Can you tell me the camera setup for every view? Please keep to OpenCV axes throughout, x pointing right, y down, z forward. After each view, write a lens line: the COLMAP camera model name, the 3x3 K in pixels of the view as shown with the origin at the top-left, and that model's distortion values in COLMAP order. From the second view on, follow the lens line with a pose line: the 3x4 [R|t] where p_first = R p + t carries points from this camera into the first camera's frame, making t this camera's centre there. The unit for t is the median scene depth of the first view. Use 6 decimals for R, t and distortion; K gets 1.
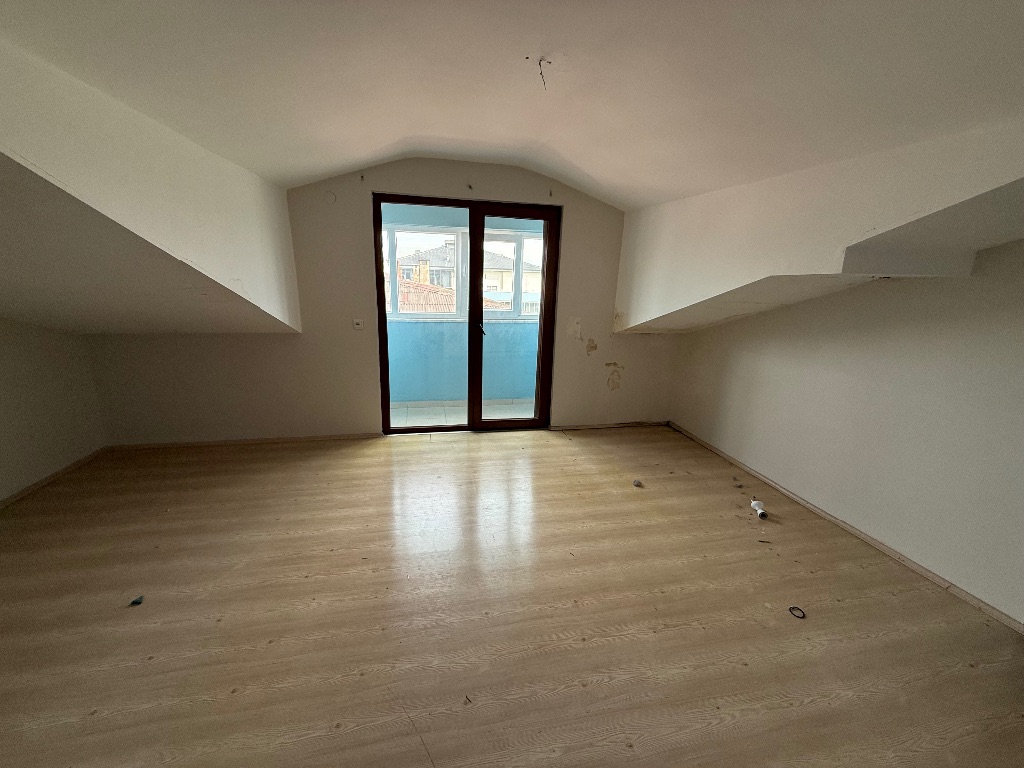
lens RADIAL K [[403.3, 0, 512.0], [0, 403.3, 384.0], [0, 0, 1]] dist [-0.001778, 0.000097]
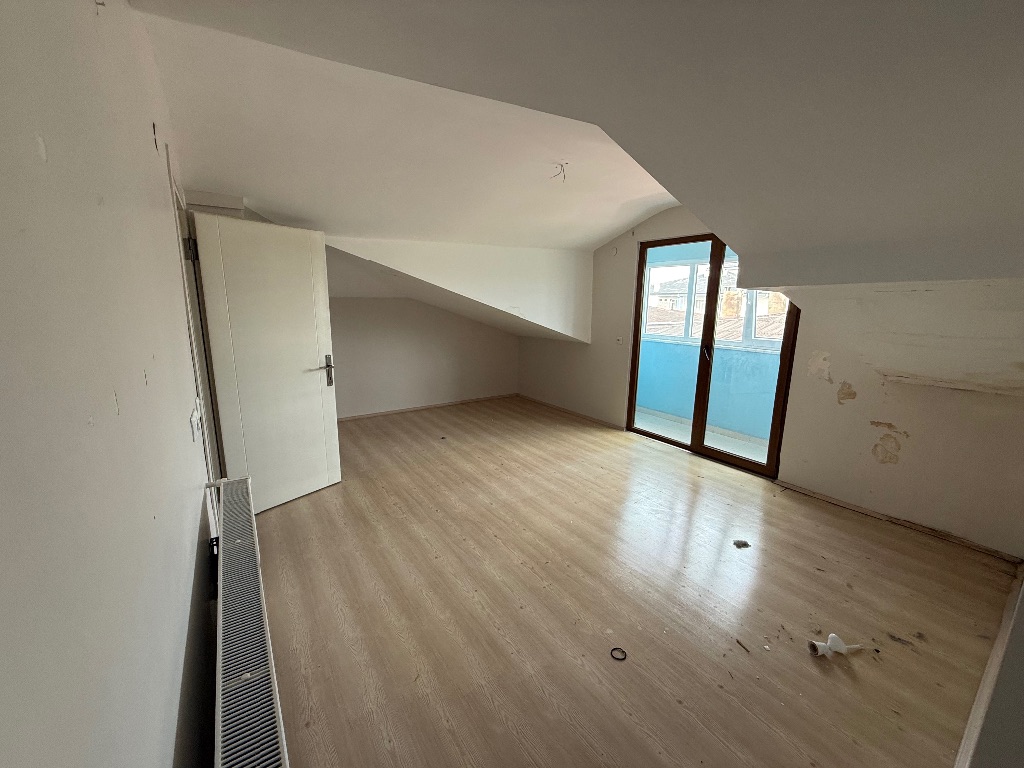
lens RADIAL K [[403.3, 0, 512.0], [0, 403.3, 384.0], [0, 0, 1]] dist [-0.001778, 0.000097]
pose [[0.396219, 0.159887, -0.904127, 0.713251], [-0.231125, 0.970380, 0.070317, -0.020763], [0.888590, 0.181105, 0.421437, 0.149827]]
